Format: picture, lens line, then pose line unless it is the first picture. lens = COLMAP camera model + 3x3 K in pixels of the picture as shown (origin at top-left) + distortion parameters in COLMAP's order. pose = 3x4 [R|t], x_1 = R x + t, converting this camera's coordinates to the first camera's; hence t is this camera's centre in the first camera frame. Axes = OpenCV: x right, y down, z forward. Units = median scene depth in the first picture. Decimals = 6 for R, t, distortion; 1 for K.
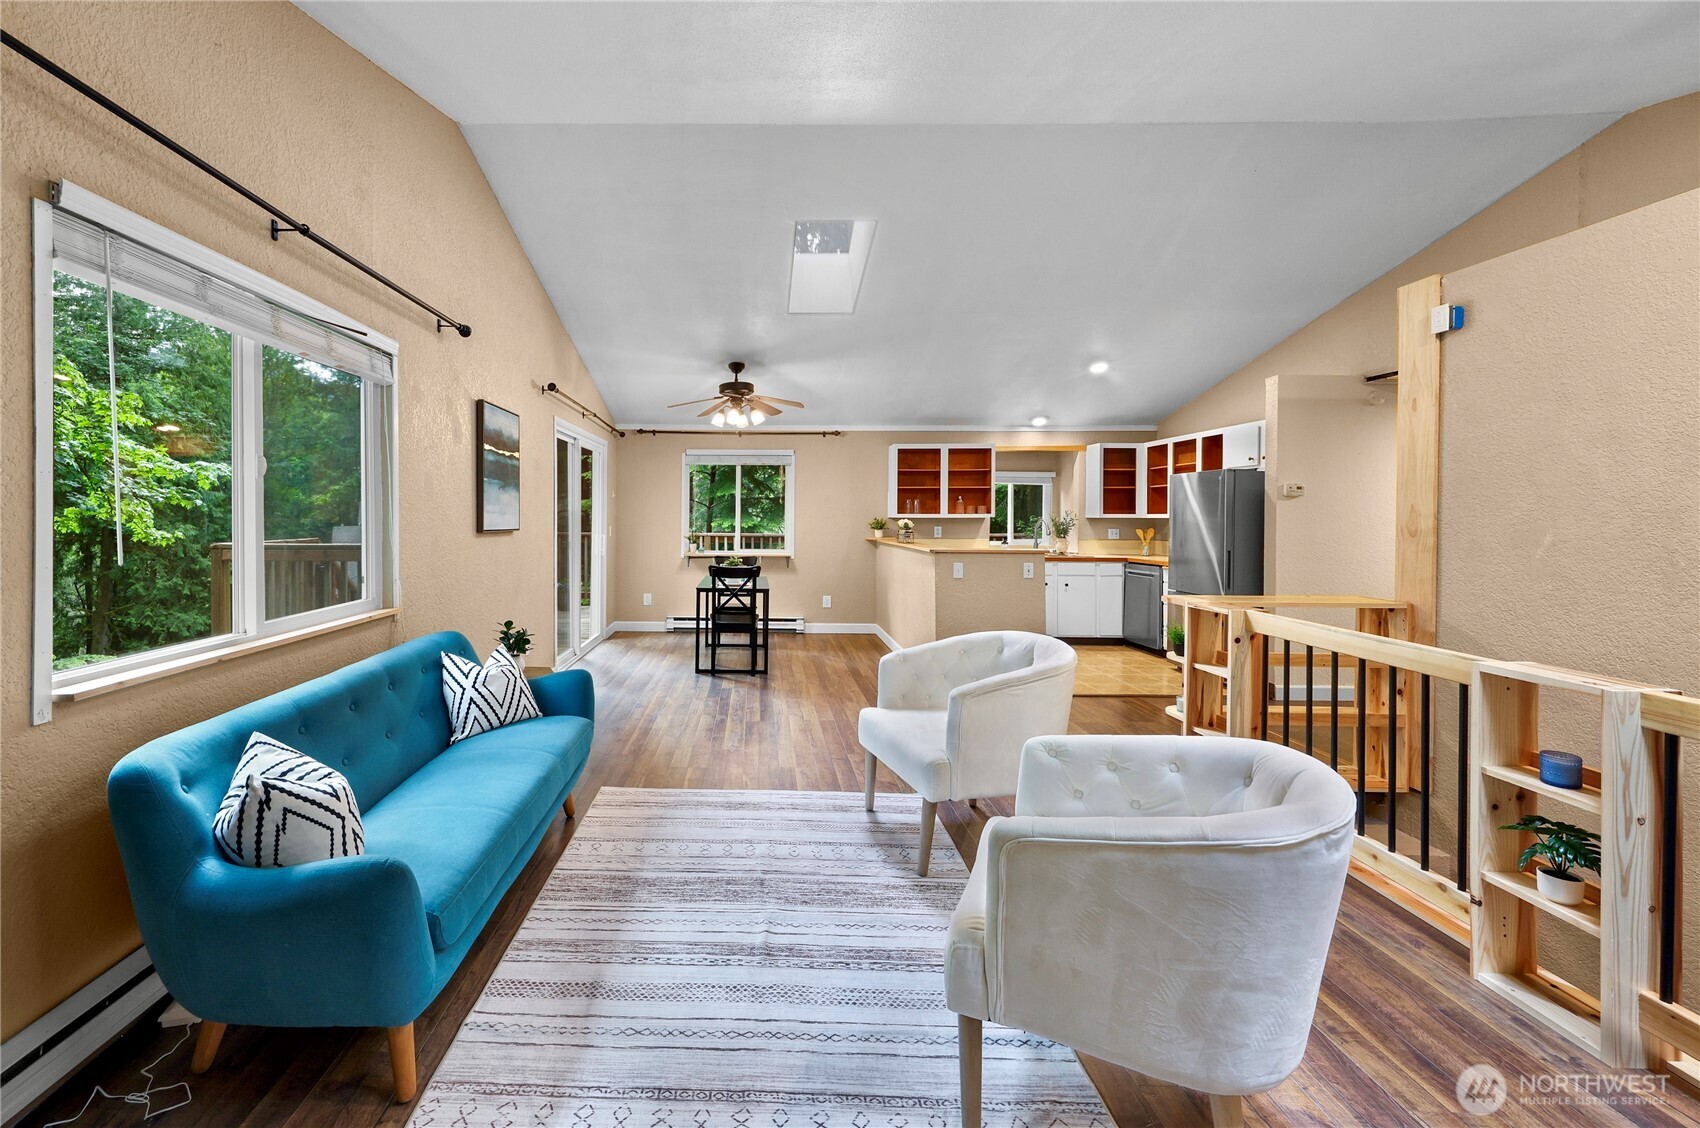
lens RADIAL K [[692.6, 0, 734.1], [0, 692.6, 515.9], [0, 0, 1]] dist [0.003472, -0.001410]
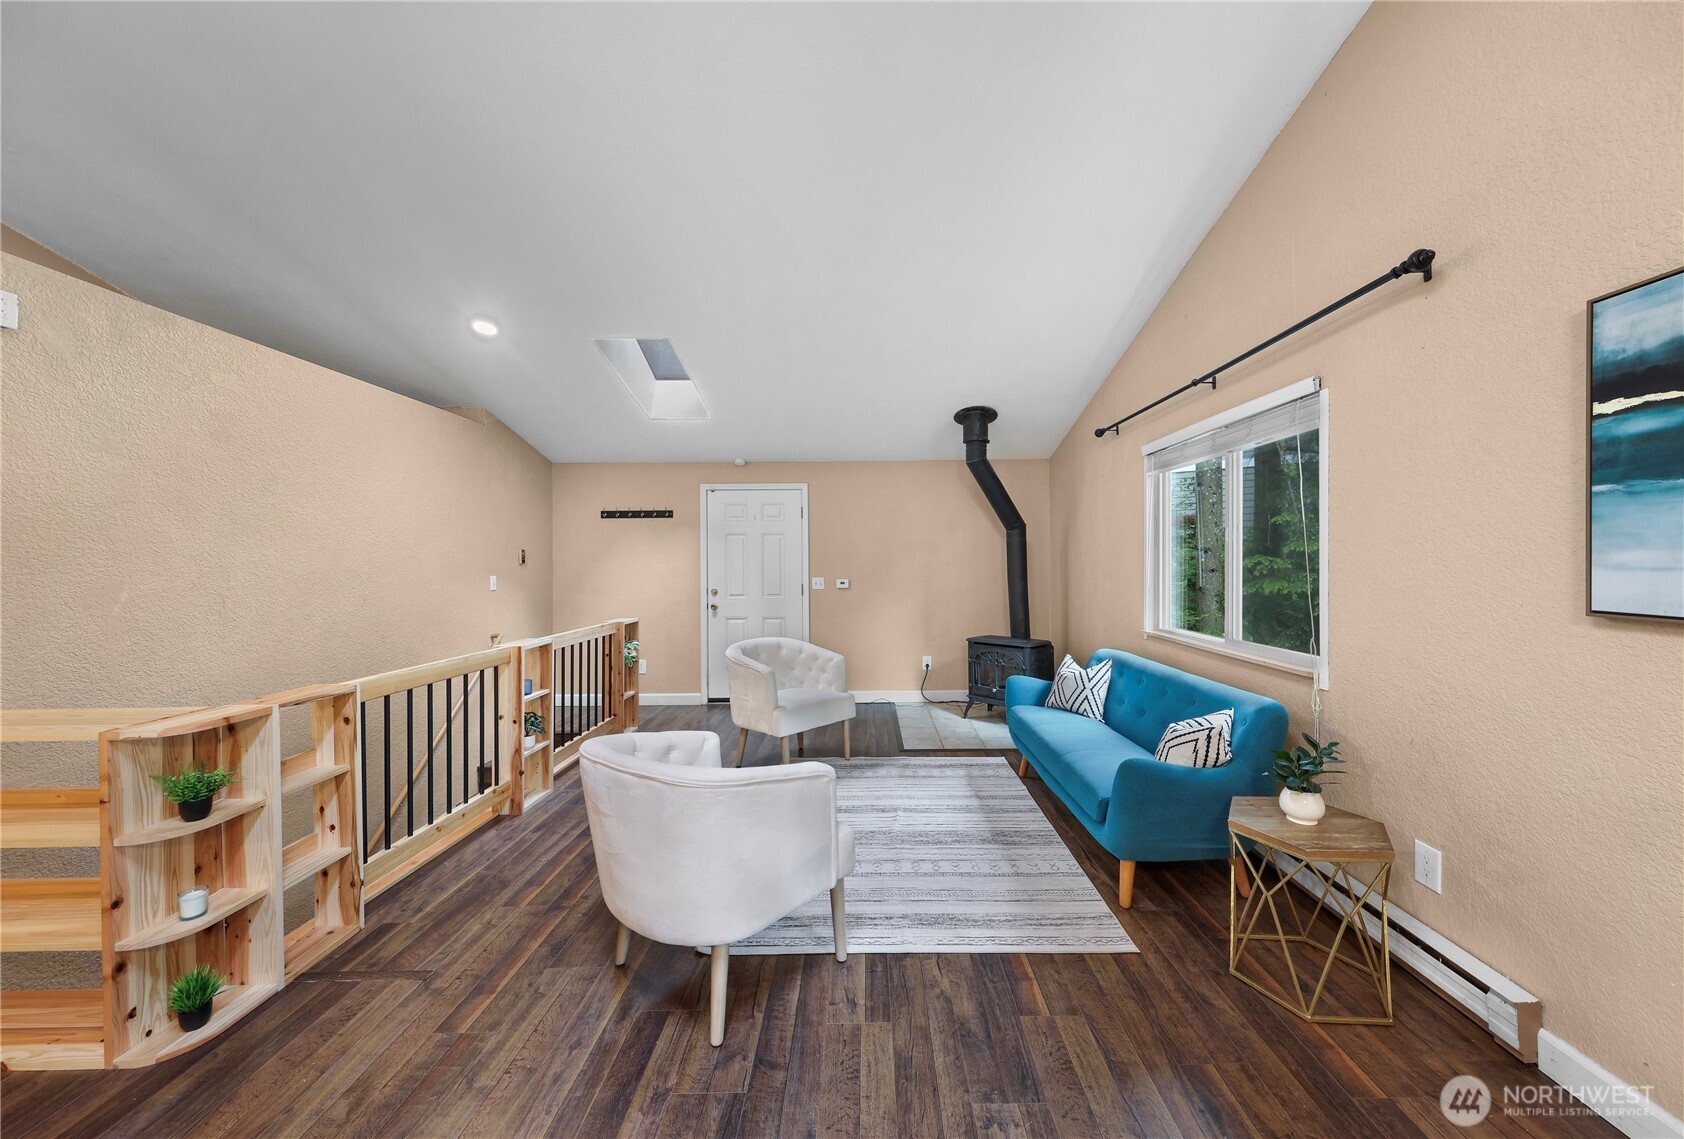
lens RADIAL K [[614.3, 0, 874.5], [0, 614.3, 562.8], [0, 0, 1]] dist [0.000543, 0.000252]
pose [[-0.999038, 0.002494, -0.043787, 0.056589], [0.002256, 0.999982, 0.005470, -0.007200], [0.043800, 0.005366, -0.999026, 0.849149]]
